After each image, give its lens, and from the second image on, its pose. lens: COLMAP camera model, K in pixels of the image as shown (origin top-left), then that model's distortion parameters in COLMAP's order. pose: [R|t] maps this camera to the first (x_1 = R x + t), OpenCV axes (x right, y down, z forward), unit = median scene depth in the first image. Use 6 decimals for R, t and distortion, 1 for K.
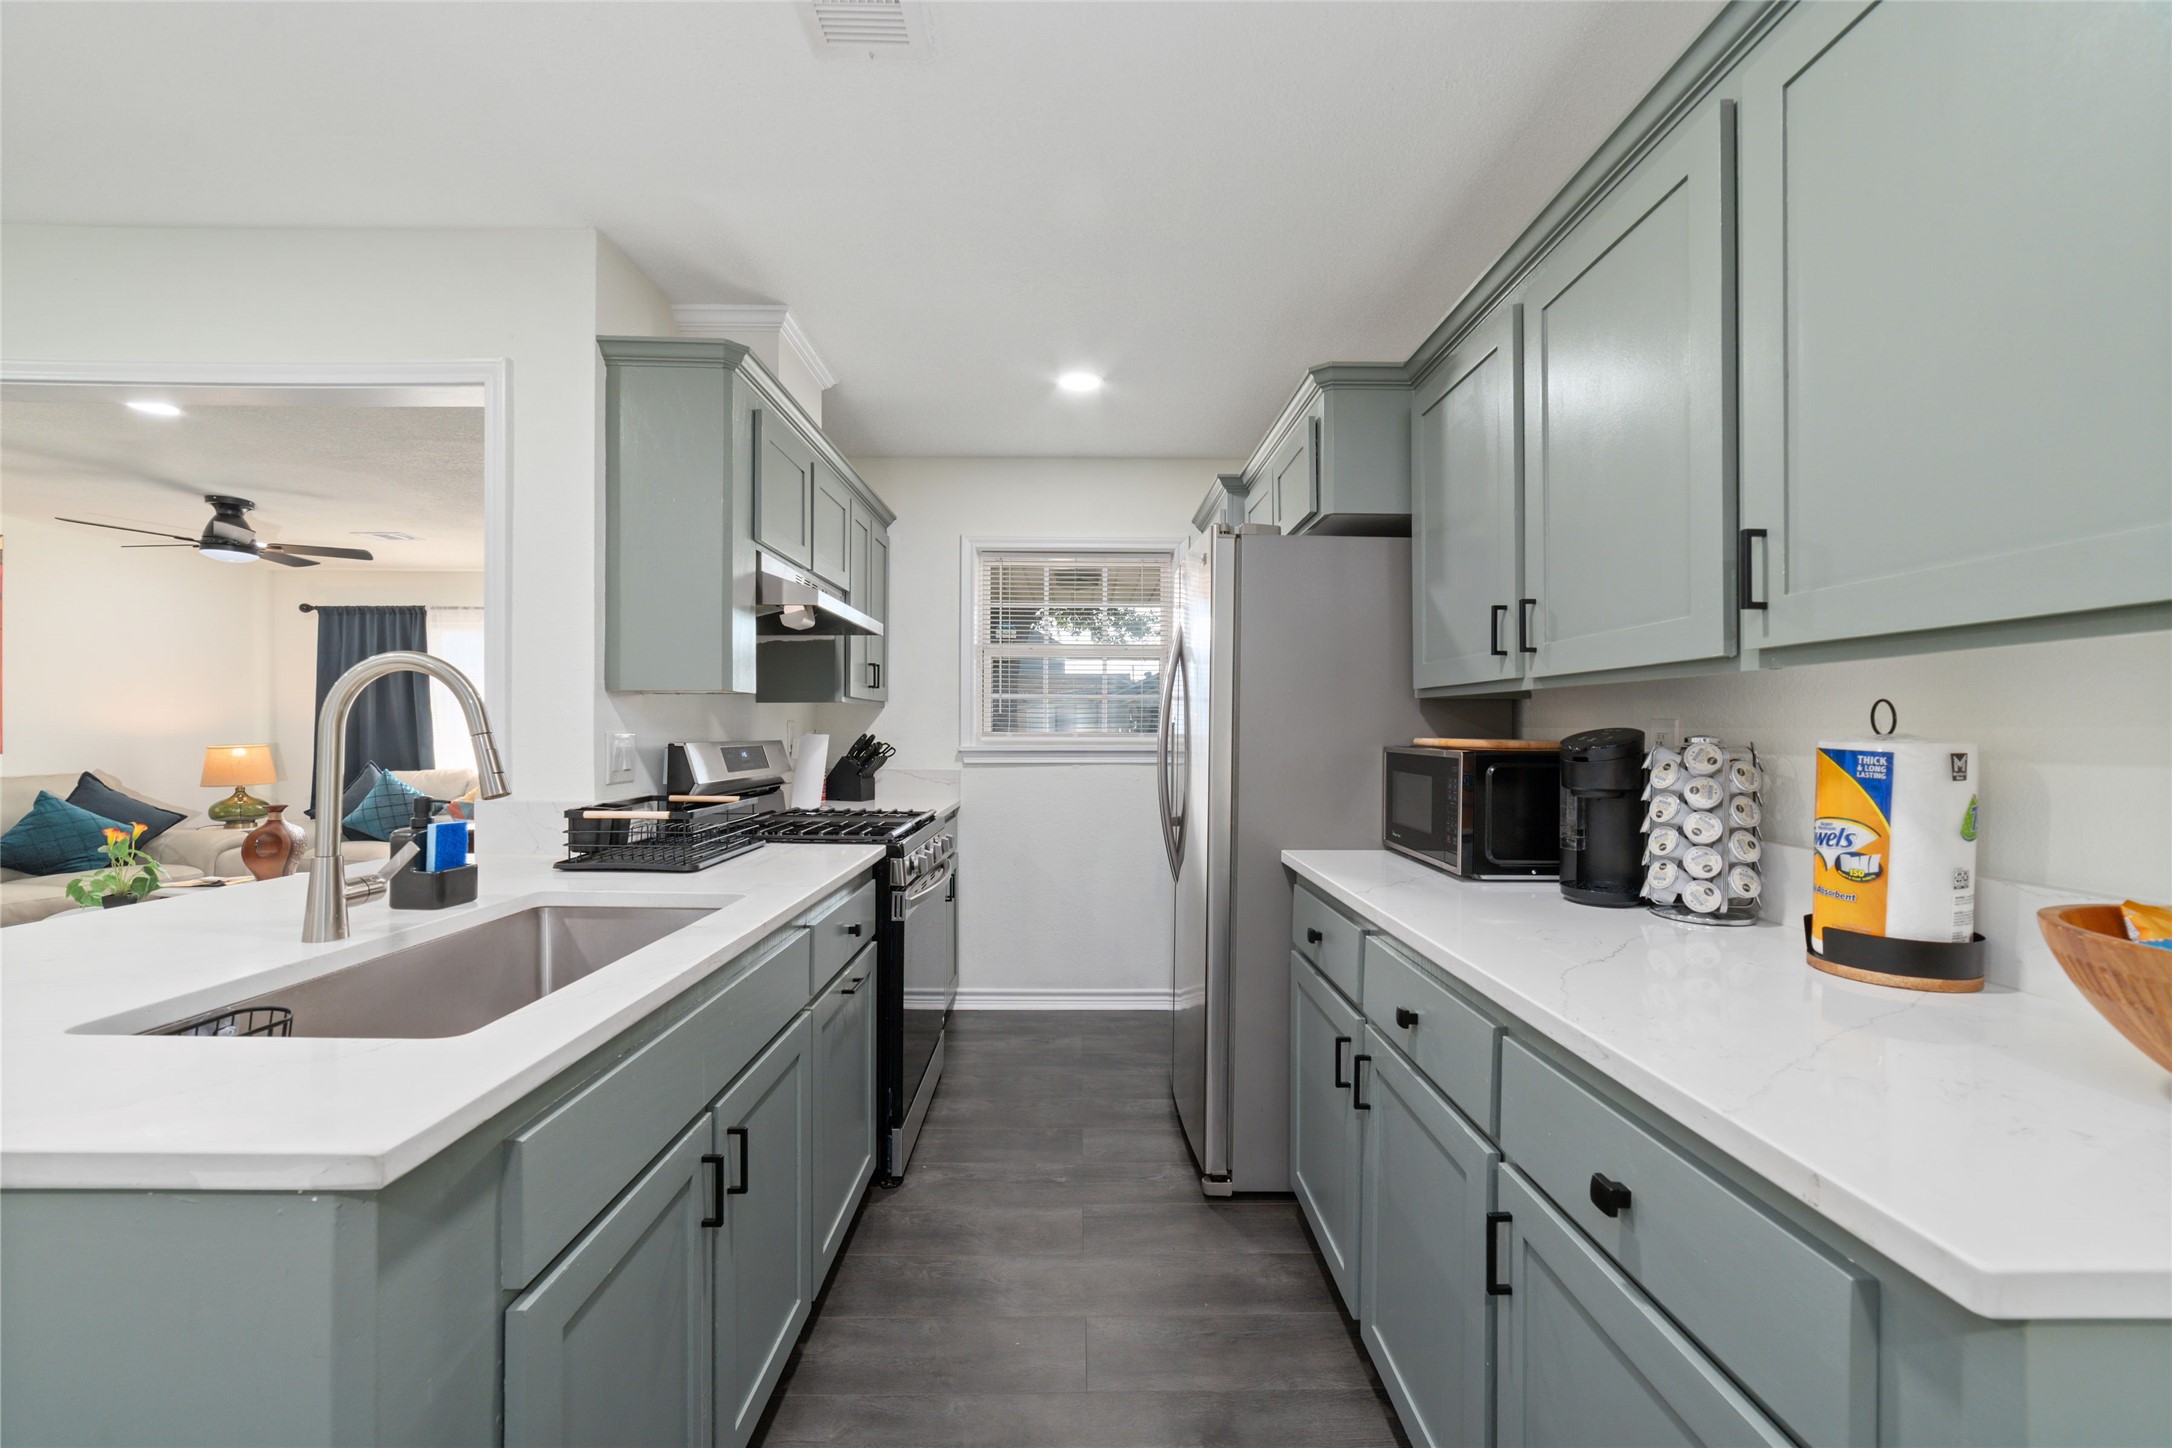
lens RADIAL K [[833.8, 0, 1085.1], [0, 833.8, 726.6], [0, 0, 1]] dist [-0.019098, 0.005980]
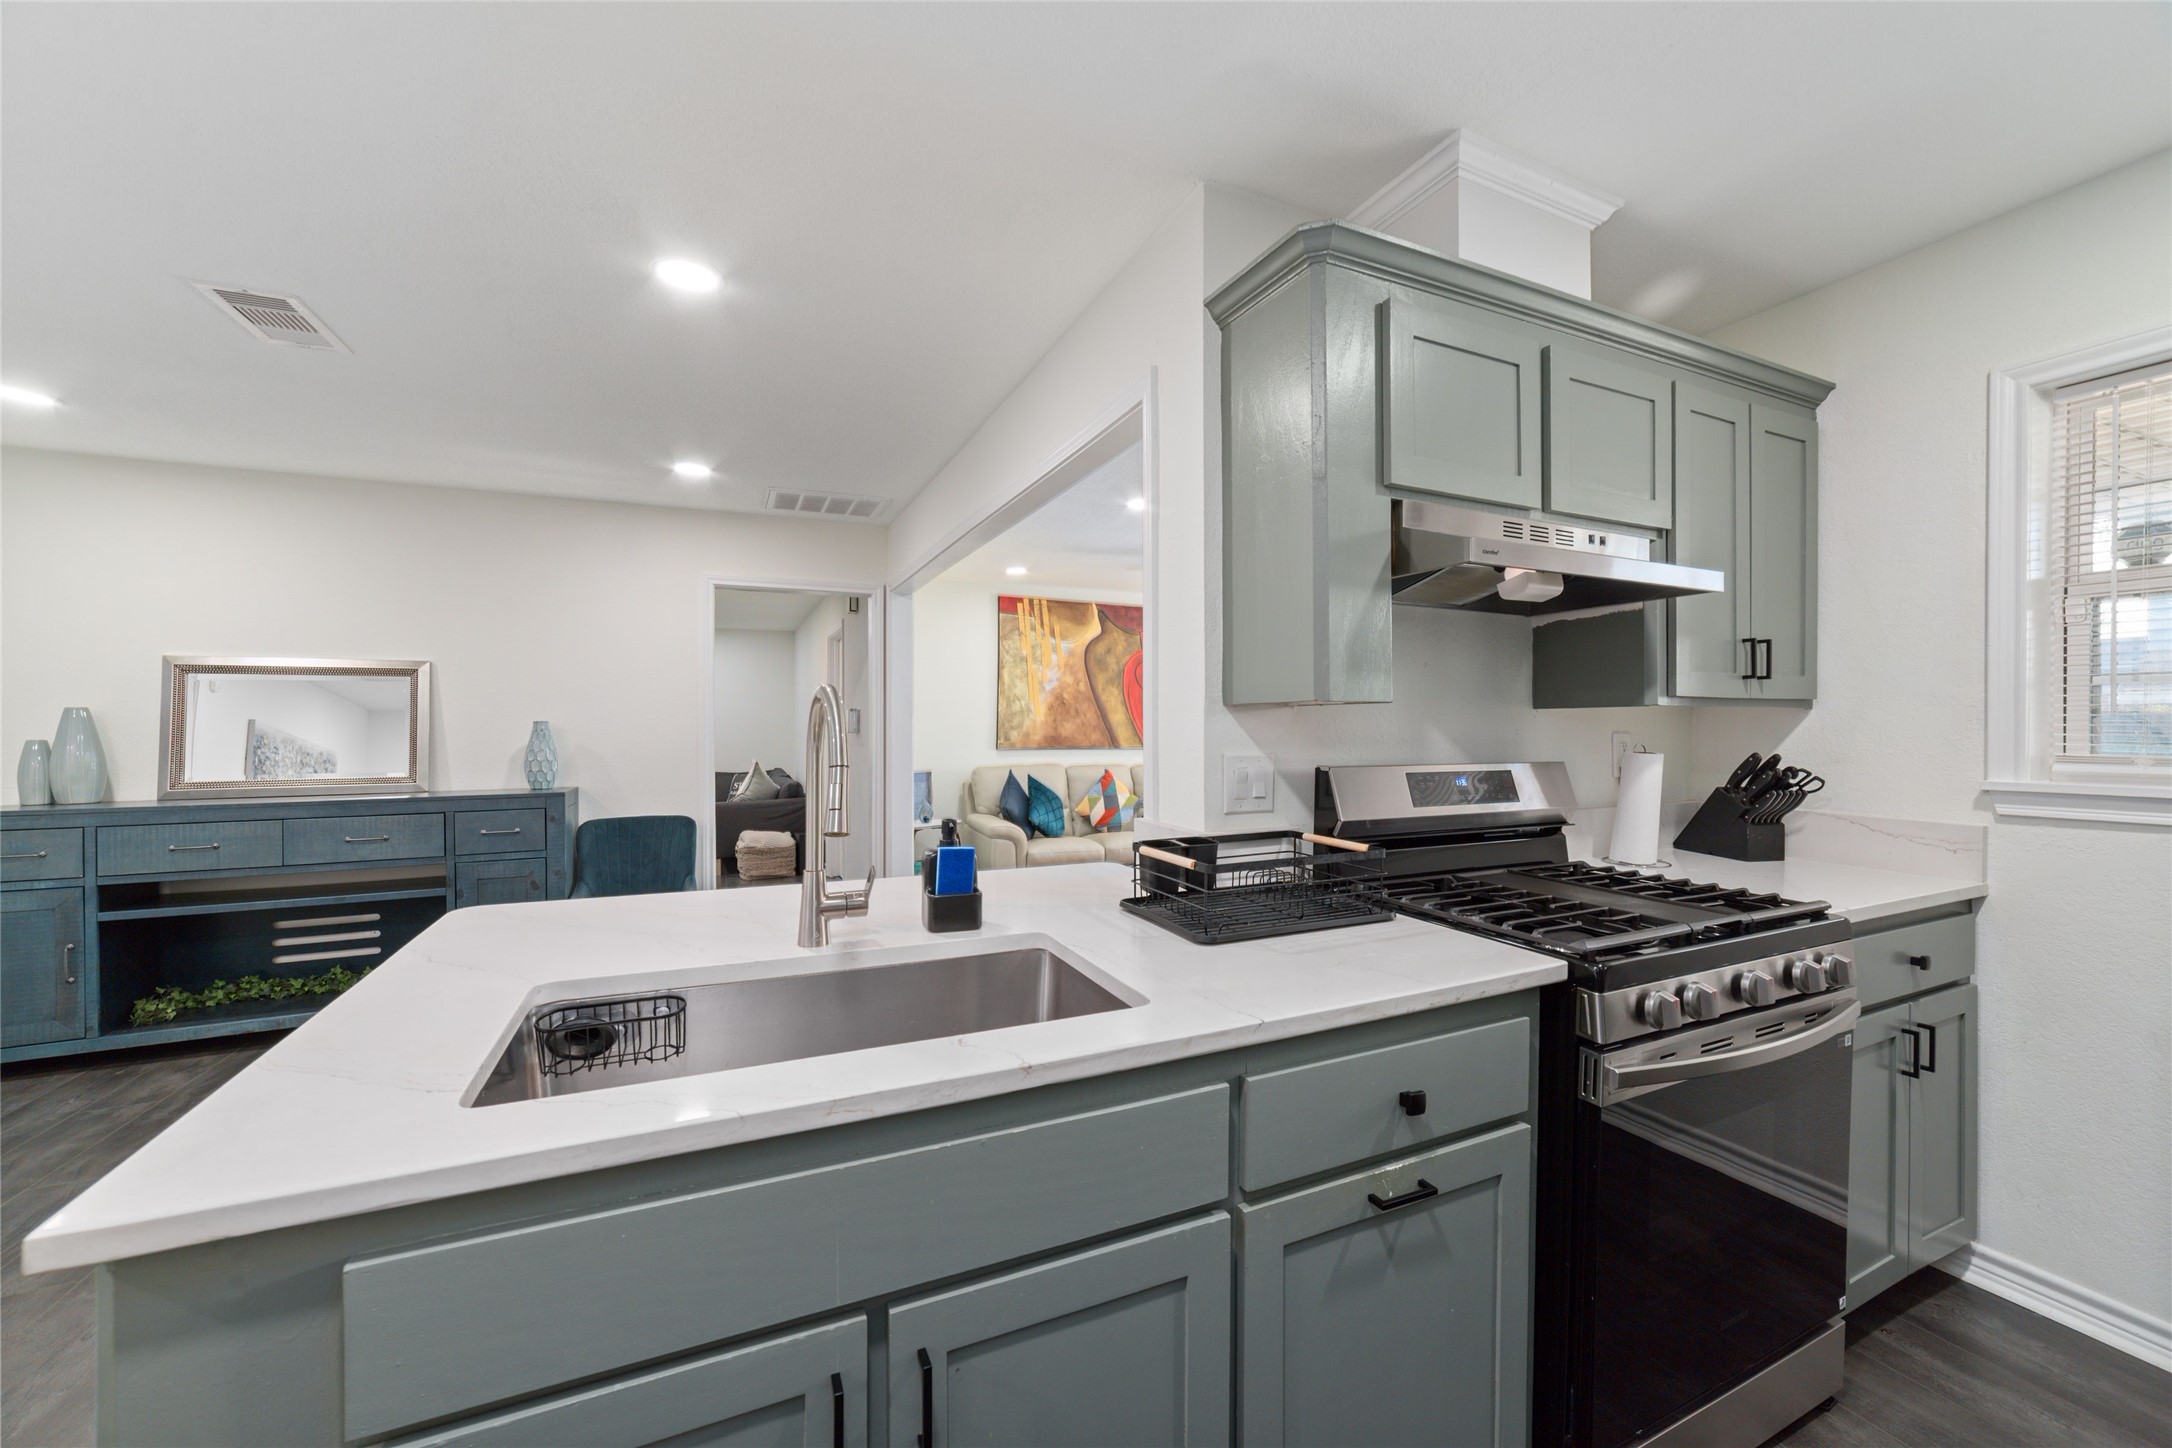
lens RADIAL K [[833.8, 0, 1093.2], [0, 833.8, 728.7], [0, 0, 1]] dist [-0.019098, 0.005980]
pose [[0.415412, 0.002205, -0.909631, 0.139221], [0.002480, 0.999991, 0.003556, -0.019857], [0.909630, -0.003733, 0.415403, 0.460504]]
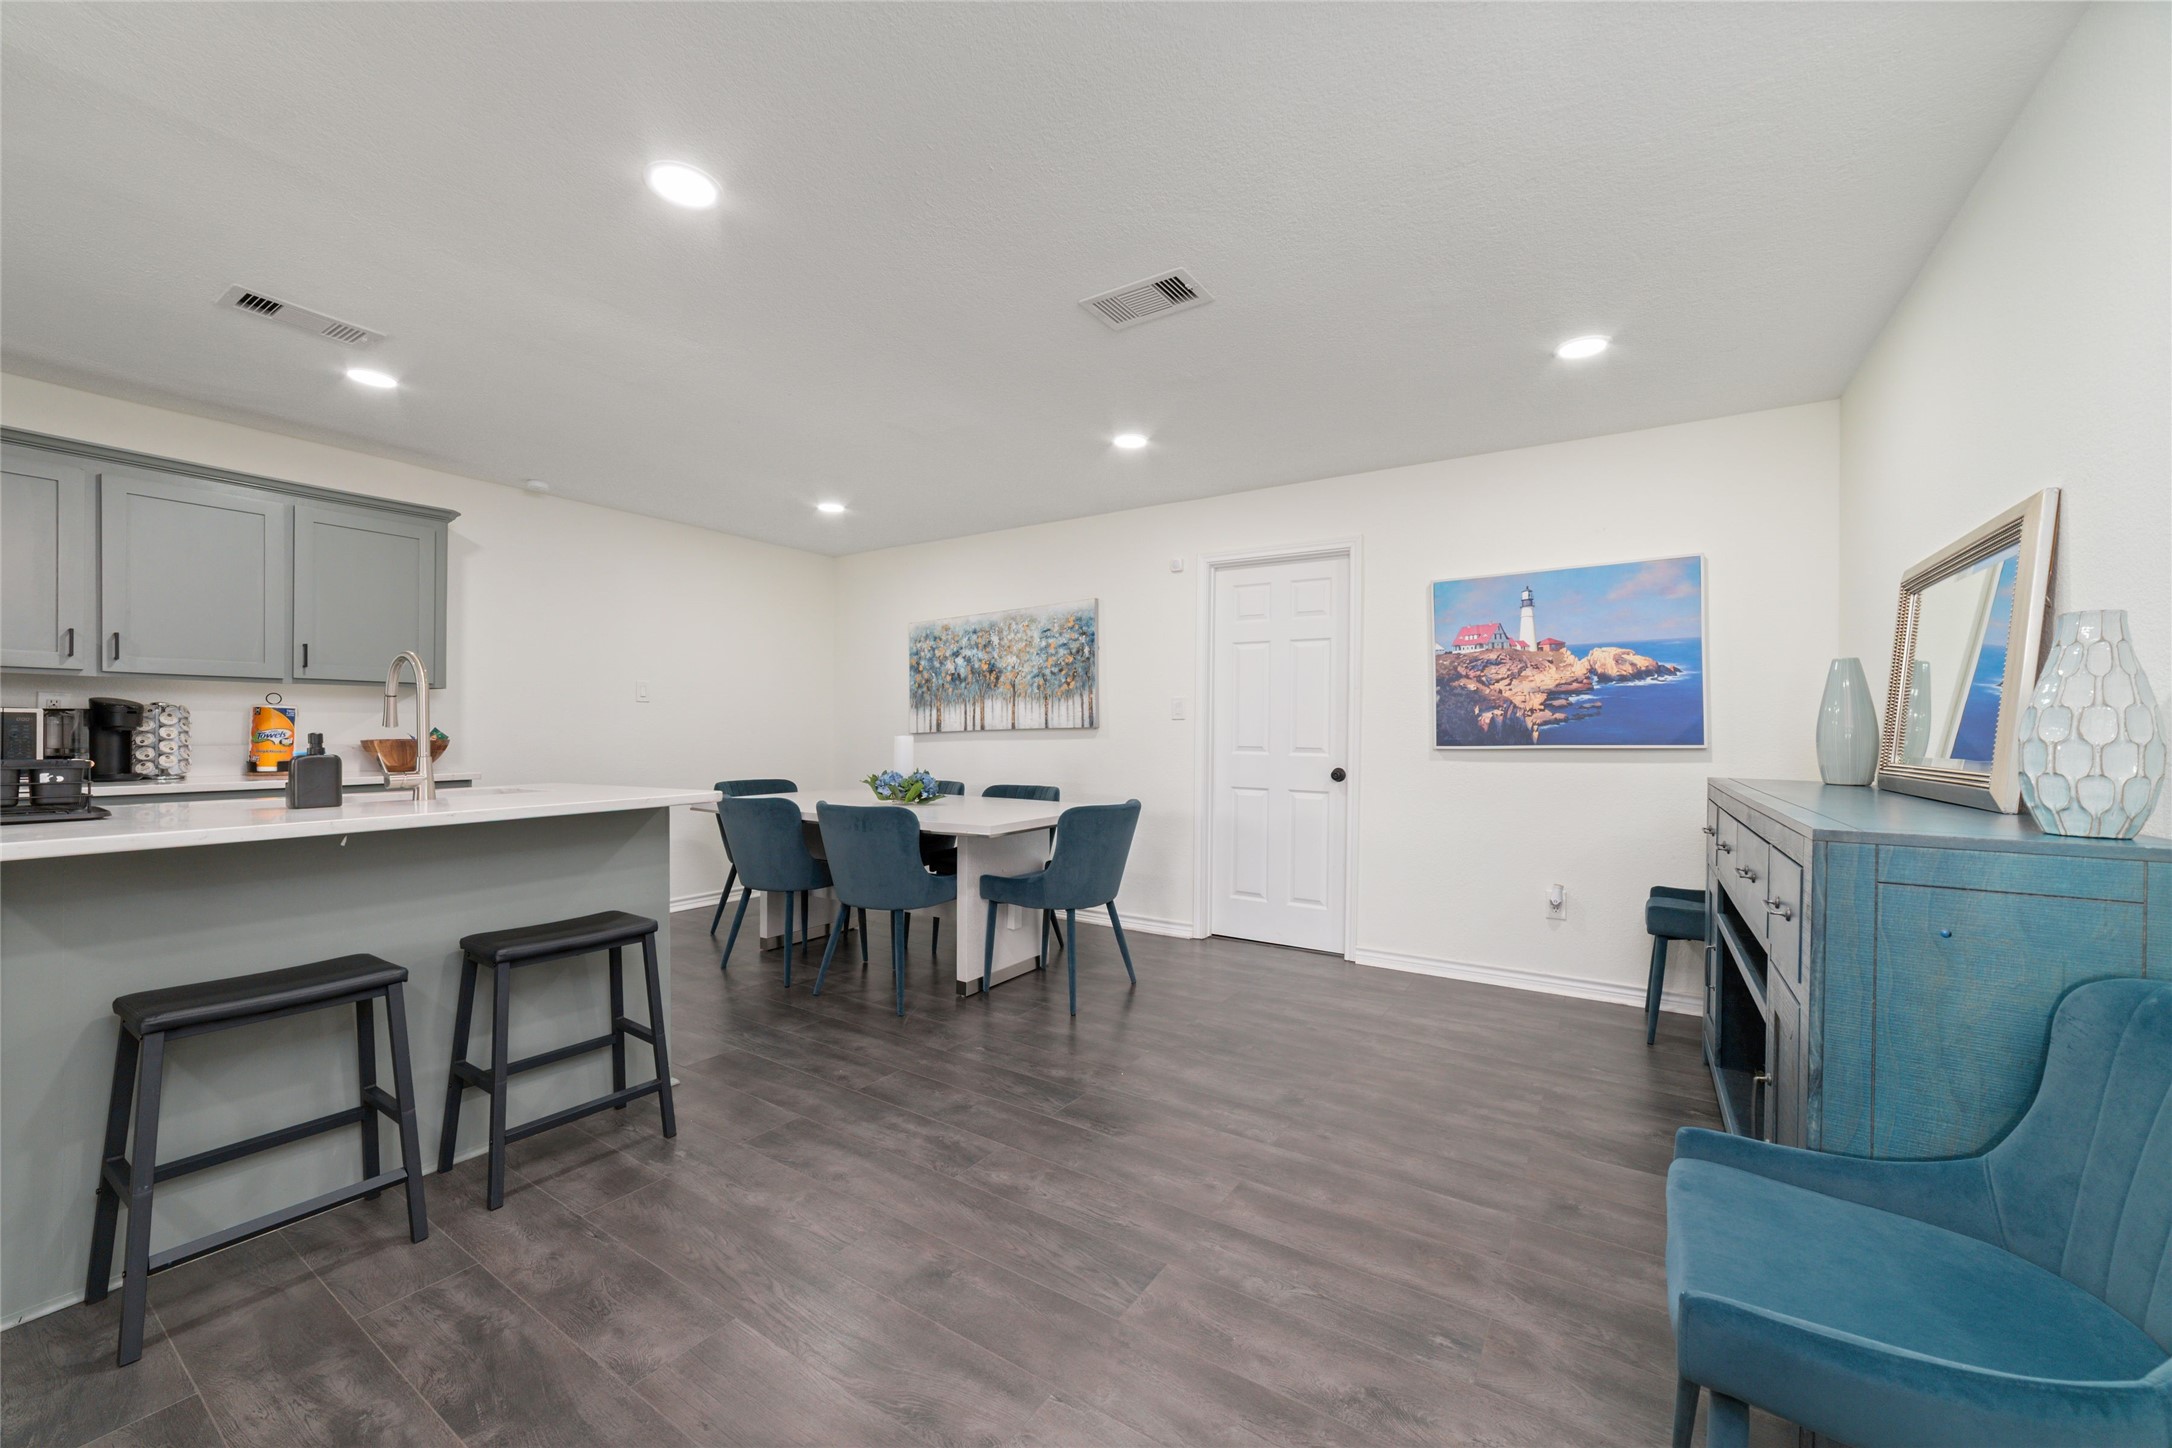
lens RADIAL K [[833.8, 0, 1113.9], [0, 833.8, 729.6], [0, 0, 1]] dist [-0.019098, 0.005980]
pose [[-0.849720, -0.008156, 0.527171, -1.737914], [-0.008798, 0.999960, 0.001289, 0.038368], [-0.527160, -0.003542, -0.849759, 0.958844]]
